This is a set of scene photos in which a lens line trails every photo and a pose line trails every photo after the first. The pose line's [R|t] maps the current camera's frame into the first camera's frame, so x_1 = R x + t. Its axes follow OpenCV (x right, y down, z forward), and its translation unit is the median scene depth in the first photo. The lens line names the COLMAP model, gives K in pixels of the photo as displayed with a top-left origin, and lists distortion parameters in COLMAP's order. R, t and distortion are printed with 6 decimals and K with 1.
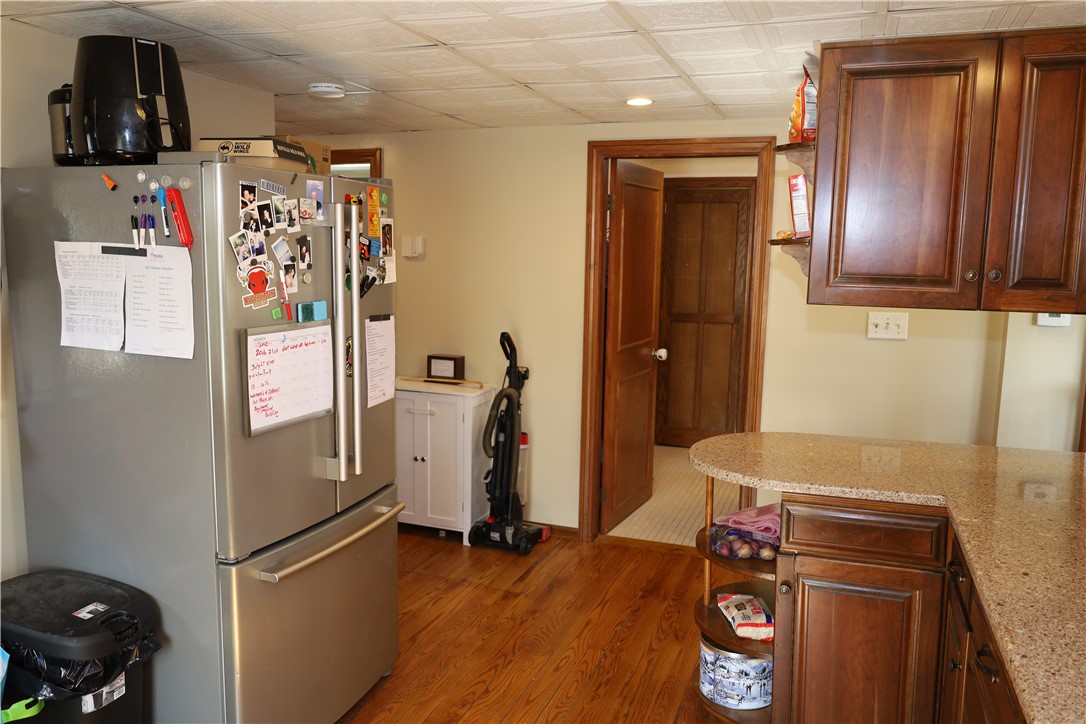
lens RADIAL K [[817.3, 0, 544.6], [0, 817.3, 362.5], [0, 0, 1]] dist [-0.004800, -0.003221]
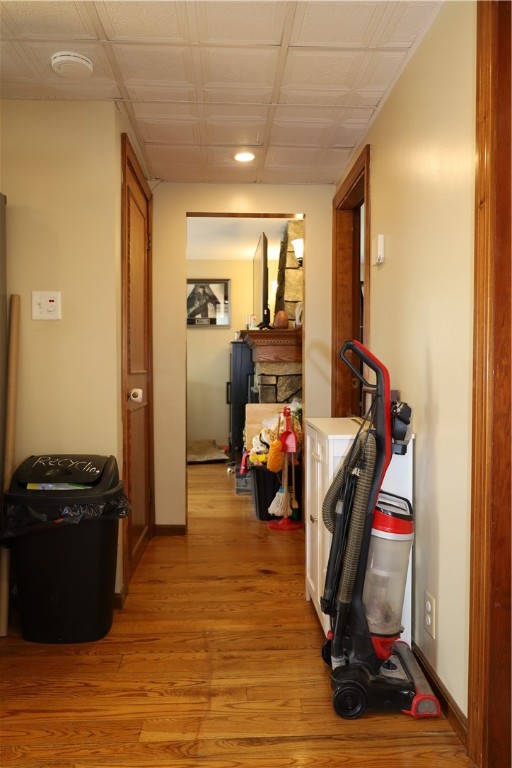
lens RADIAL K [[578.0, 0, 256.9], [0, 578.0, 383.1], [0, 0, 1]] dist [-0.004800, -0.003221]
pose [[0.394675, 0.004956, -0.918807, 0.380518], [-0.119494, 0.991770, -0.045979, 0.026722], [0.911017, 0.127938, 0.392019, 0.859097]]
